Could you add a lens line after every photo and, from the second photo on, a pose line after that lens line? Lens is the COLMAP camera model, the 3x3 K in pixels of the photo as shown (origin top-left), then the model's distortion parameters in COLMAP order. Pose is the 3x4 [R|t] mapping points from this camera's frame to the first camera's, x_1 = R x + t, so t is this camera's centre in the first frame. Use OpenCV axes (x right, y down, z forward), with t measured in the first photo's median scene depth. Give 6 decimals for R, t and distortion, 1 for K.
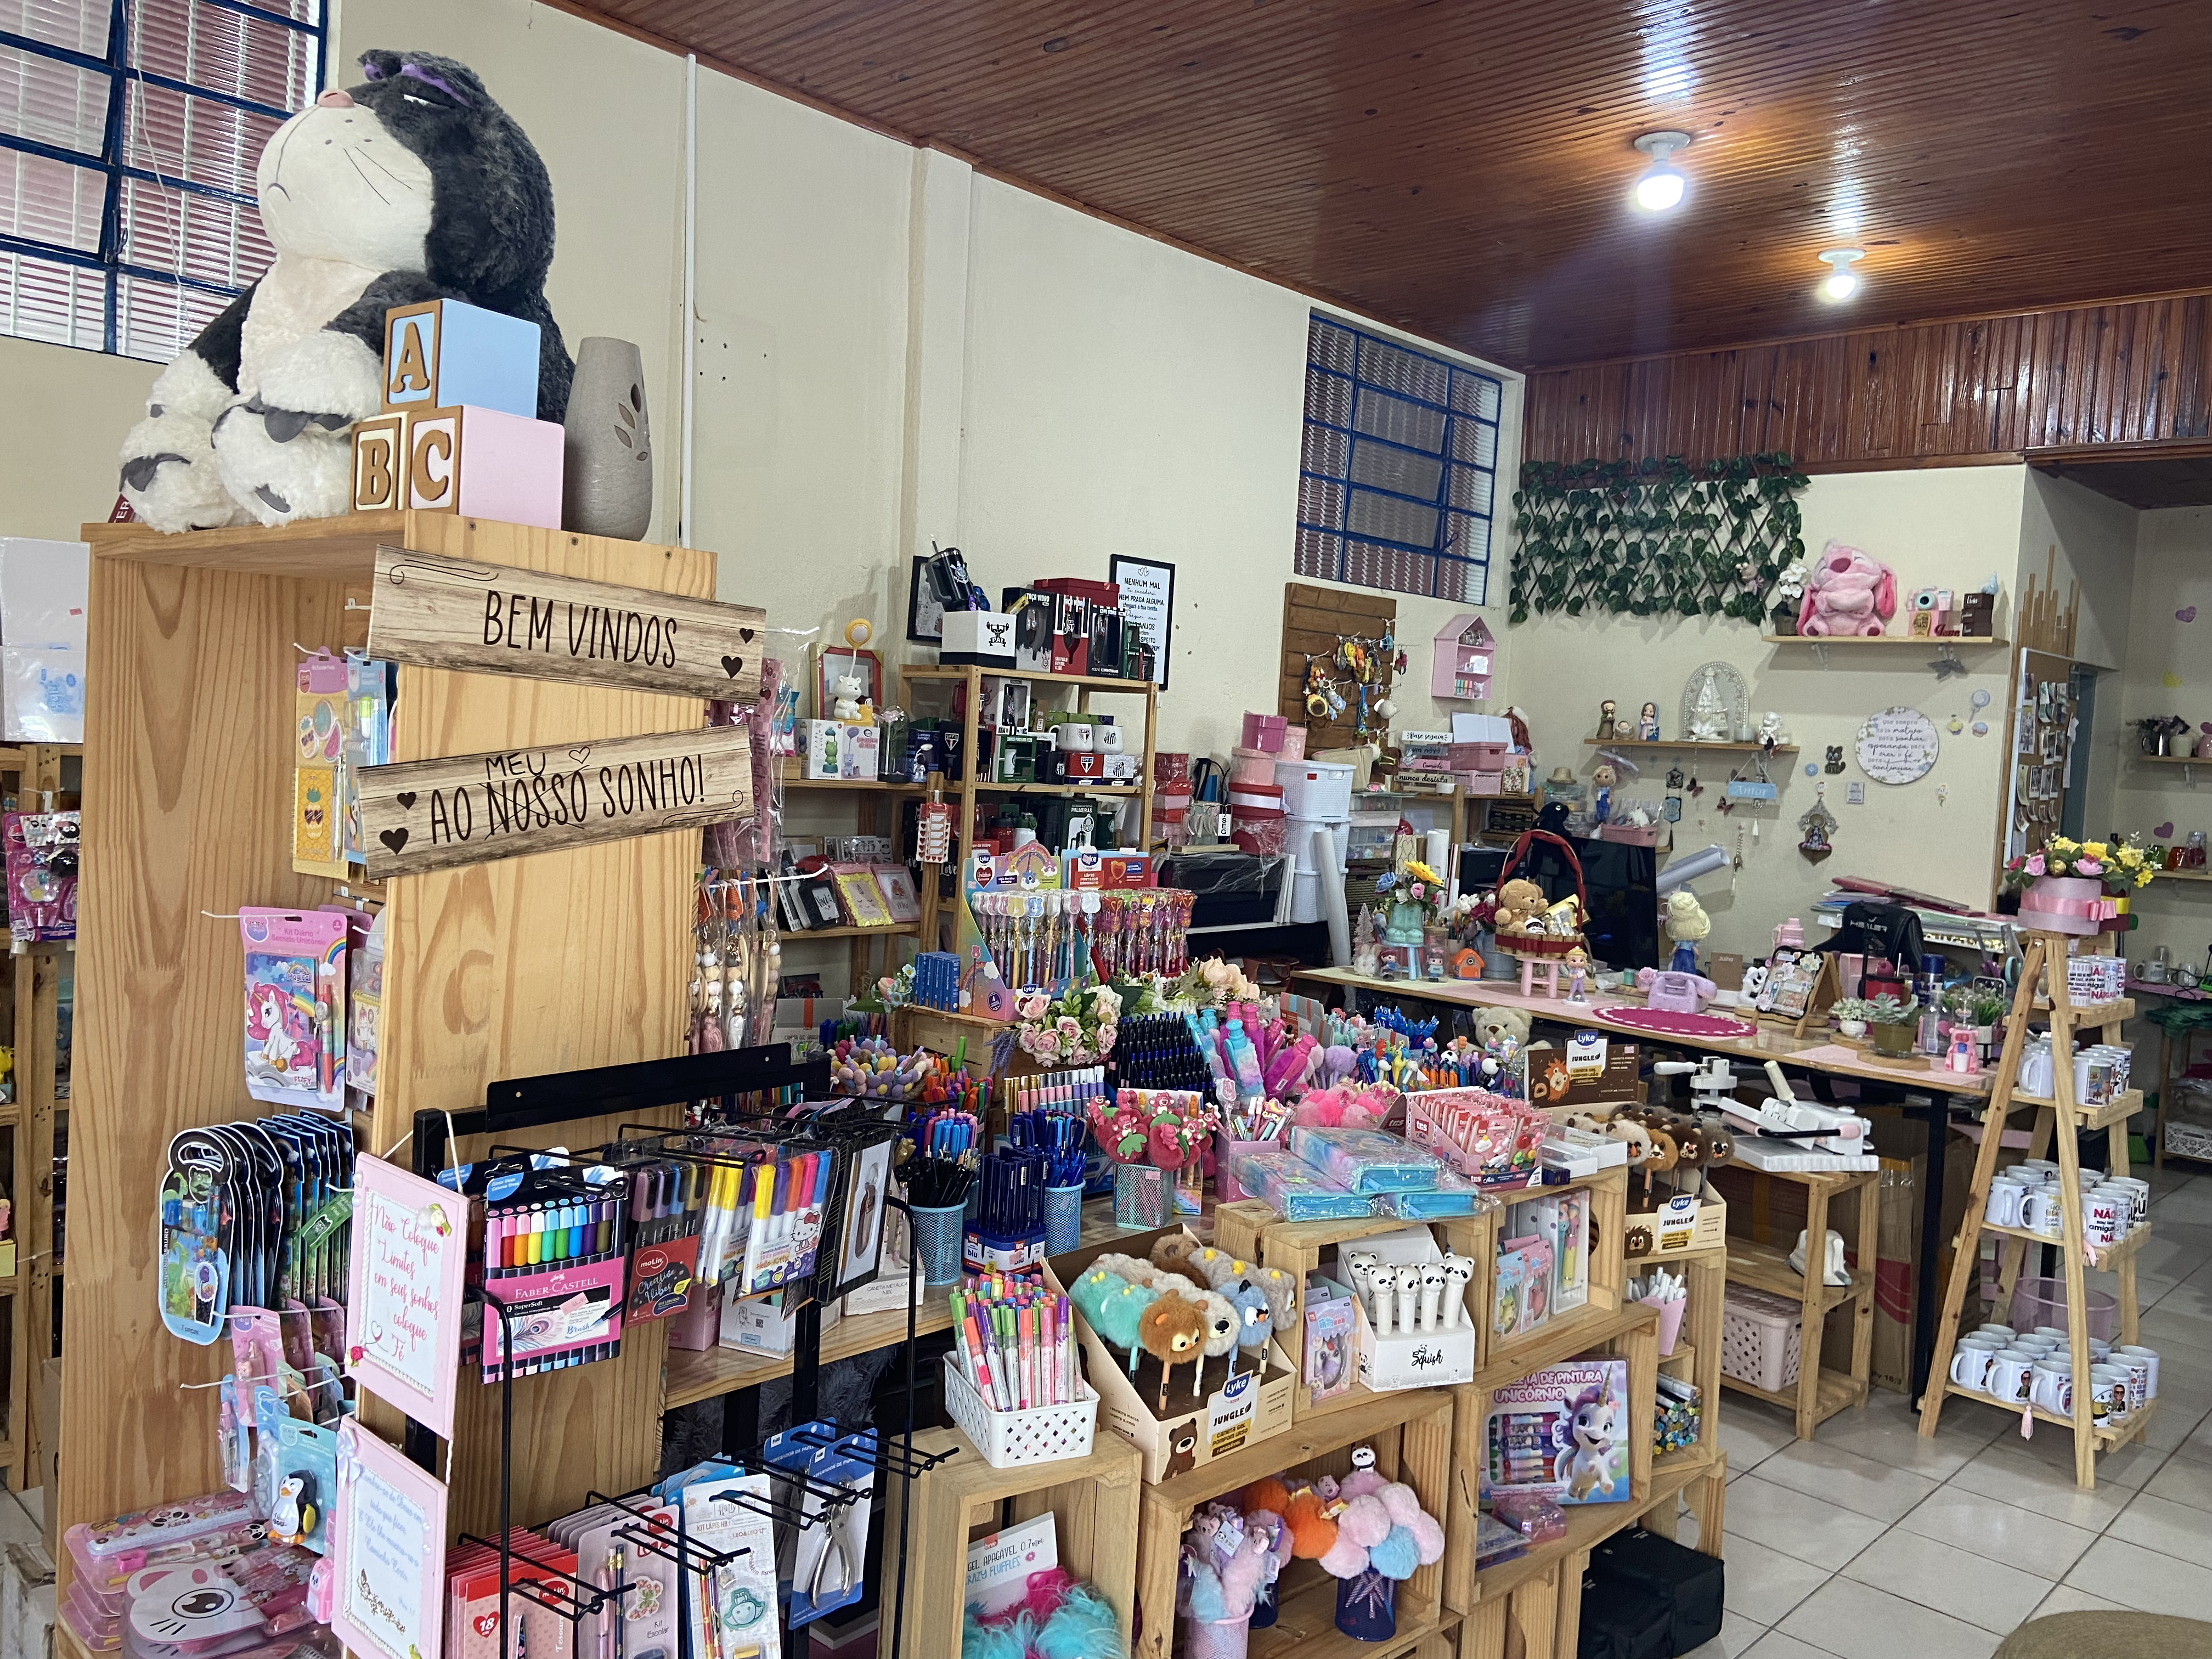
lens RADIAL K [[1694.5, 0, 1106.0], [0, 1694.5, 829.5], [0, 0, 1]] dist [0.132829, -0.181730]
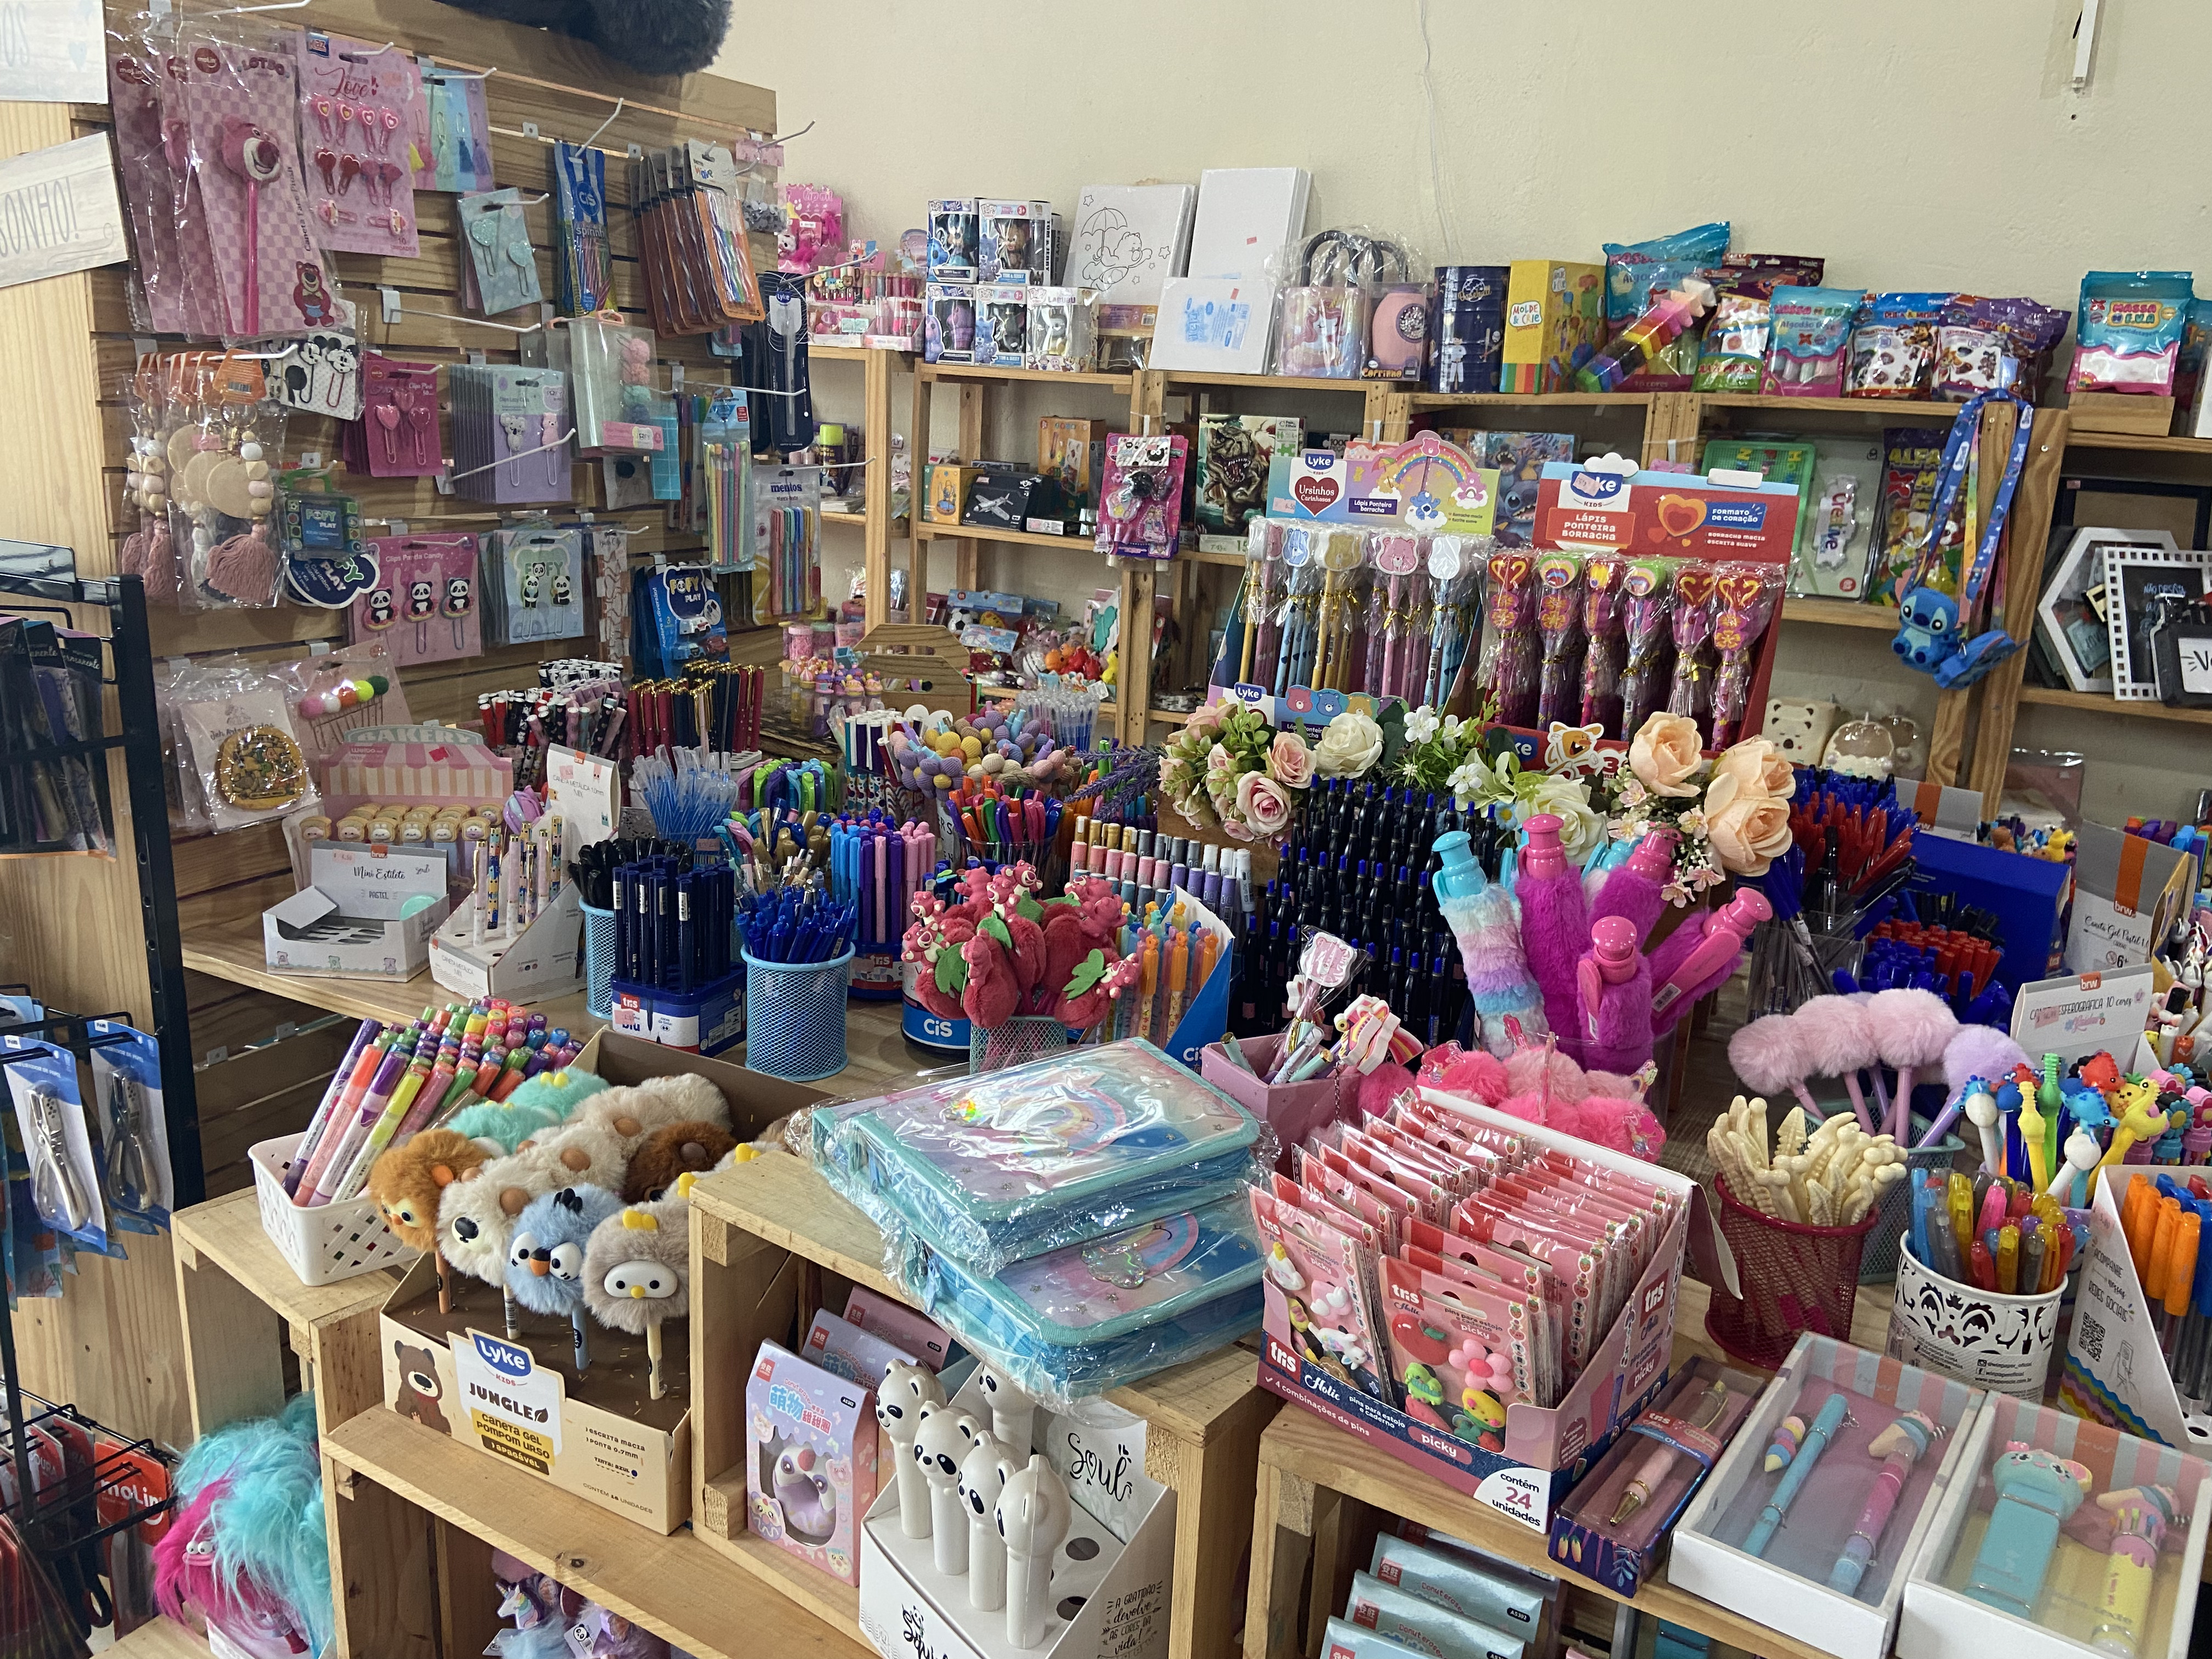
lens RADIAL K [[1700.4, 0, 1116.4], [0, 1700.4, 854.4], [0, 0, 1]] dist [0.133010, -0.172299]
pose [[0.135149, 0.205106, -0.969364, 0.335556], [-0.097346, 0.976355, 0.193014, 0.027885], [0.986032, 0.068278, 0.151920, 0.576142]]
